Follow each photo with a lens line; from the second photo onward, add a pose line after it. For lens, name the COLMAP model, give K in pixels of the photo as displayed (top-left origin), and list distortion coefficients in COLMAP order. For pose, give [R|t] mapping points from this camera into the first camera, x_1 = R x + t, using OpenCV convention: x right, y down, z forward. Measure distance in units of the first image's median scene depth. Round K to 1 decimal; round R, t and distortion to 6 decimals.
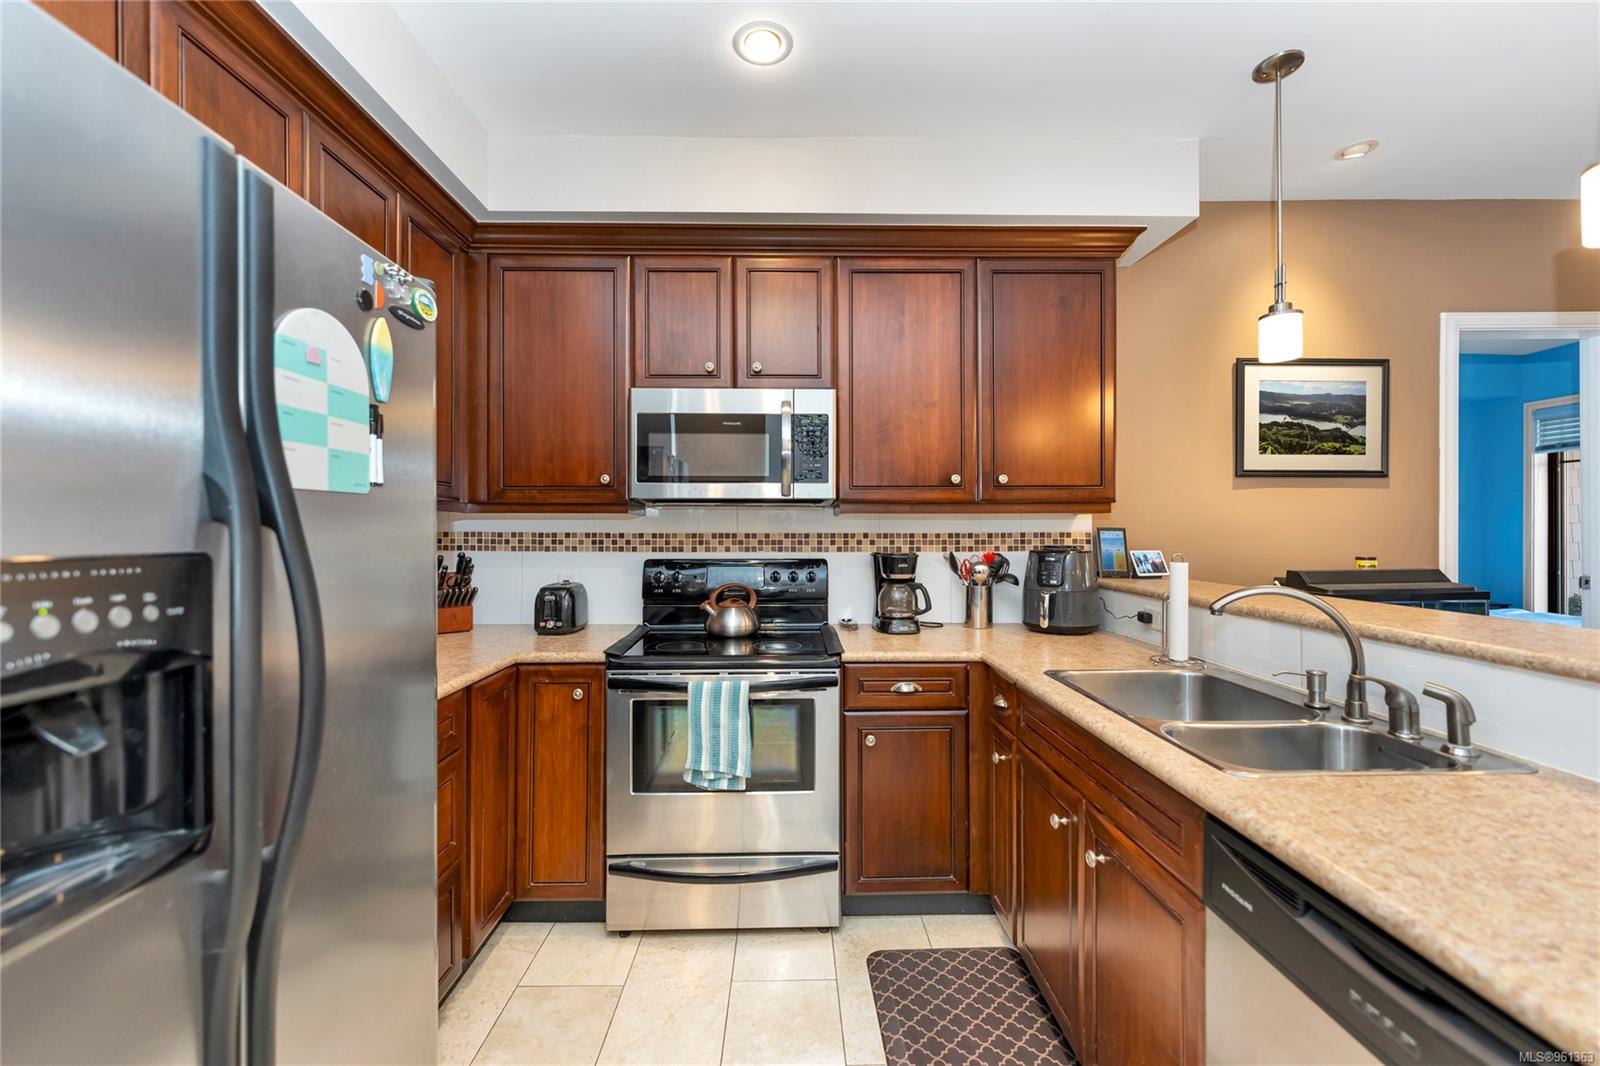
lens RADIAL K [[645.6, 0, 790.0], [0, 645.6, 531.6], [0, 0, 1]] dist [-0.003820, 0.001347]
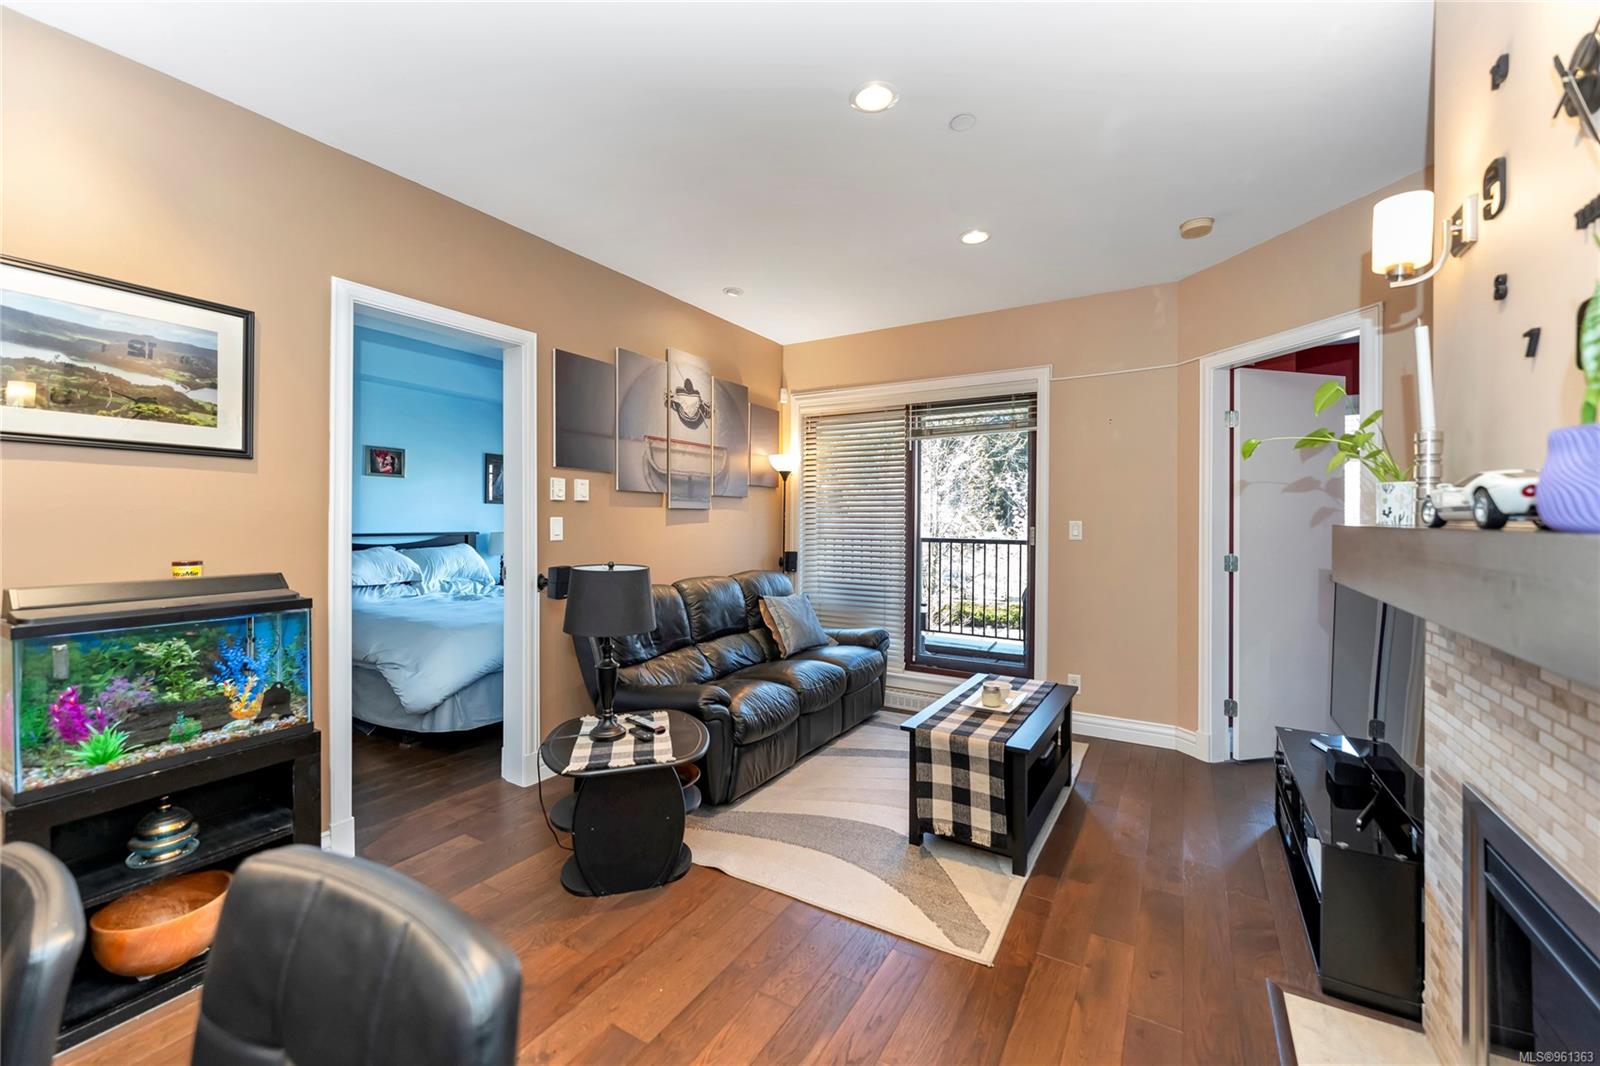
lens RADIAL K [[645.6, 0, 789.8], [0, 645.6, 524.8], [0, 0, 1]] dist [-0.003820, 0.001347]
pose [[0.535504, 0.000864, 0.844532, 0.683695], [-0.004942, 0.999986, 0.002111, -0.008900], [-0.844518, -0.005304, 0.535501, 0.009735]]
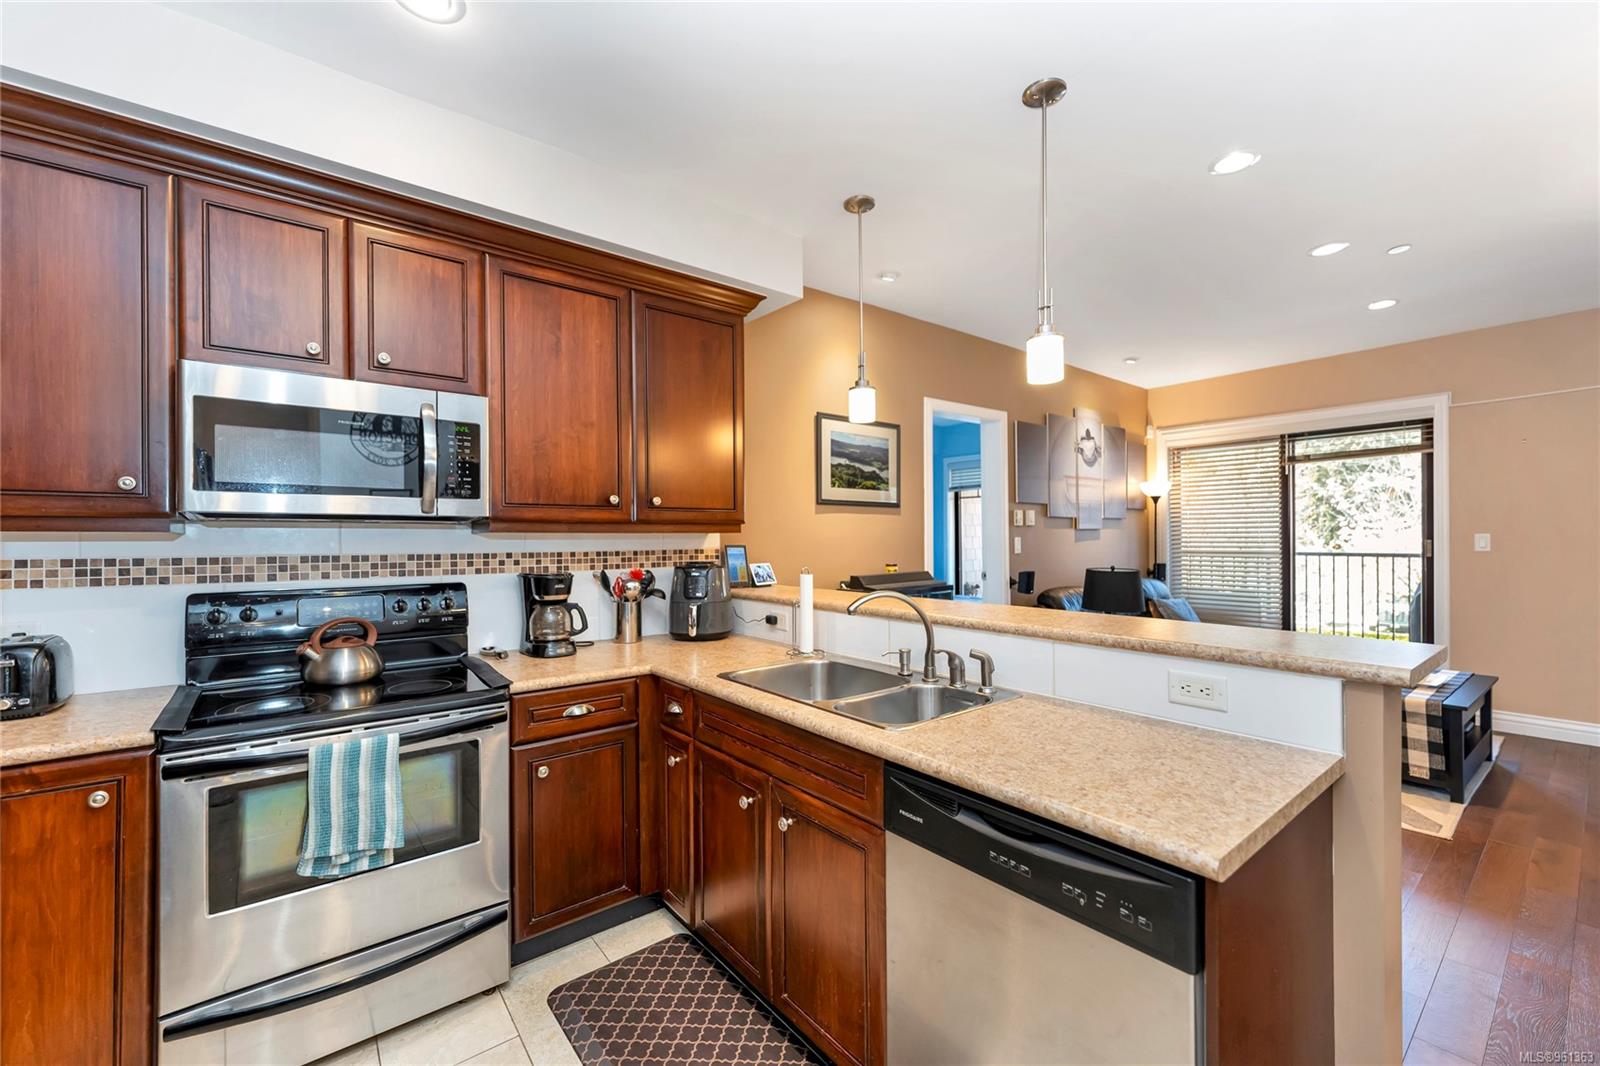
lens RADIAL K [[645.6, 0, 791.4], [0, 645.6, 539.2], [0, 0, 1]] dist [-0.003820, 0.001347]
pose [[0.796379, -0.004167, 0.604783, -0.139446], [0.007091, 0.999972, -0.002448, -0.014077], [-0.604756, 0.006238, 0.796386, 0.012002]]
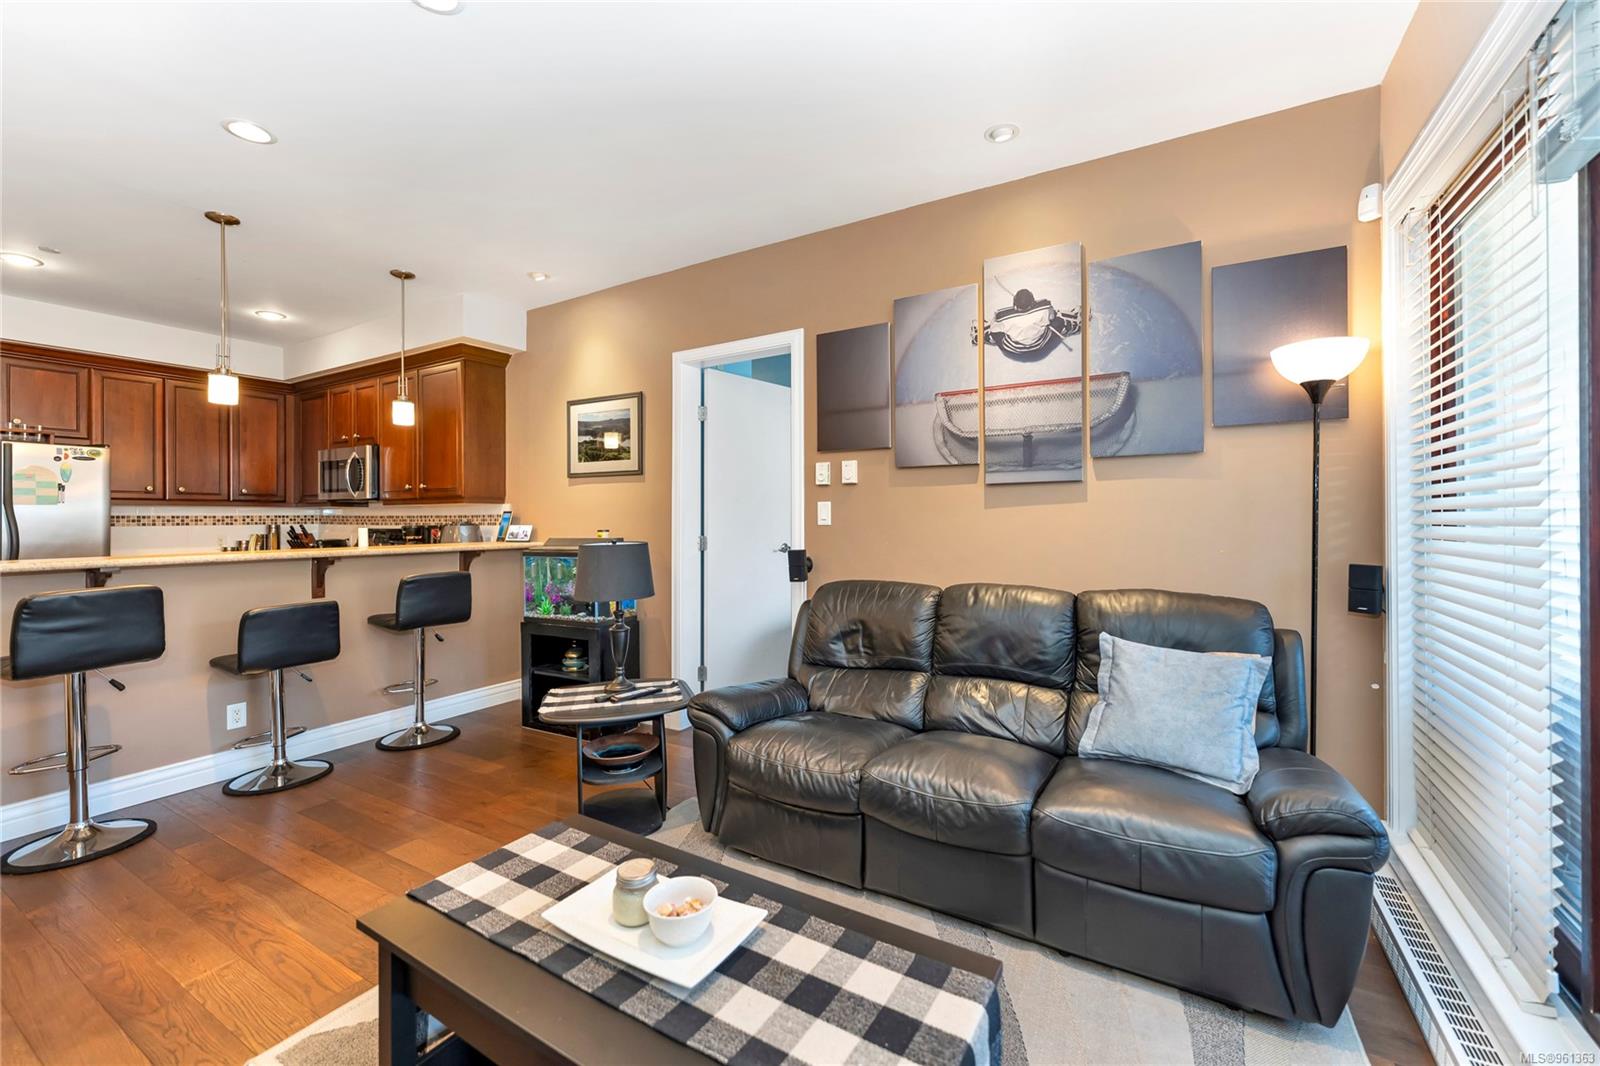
lens RADIAL K [[645.6, 0, 797.0], [0, 645.6, 519.4], [0, 0, 1]] dist [-0.003820, 0.001347]
pose [[0.850375, -0.001006, -0.526176, 2.203689], [0.002785, 0.999993, 0.002589, 0.013485], [0.526170, -0.003668, 0.850371, -0.032682]]
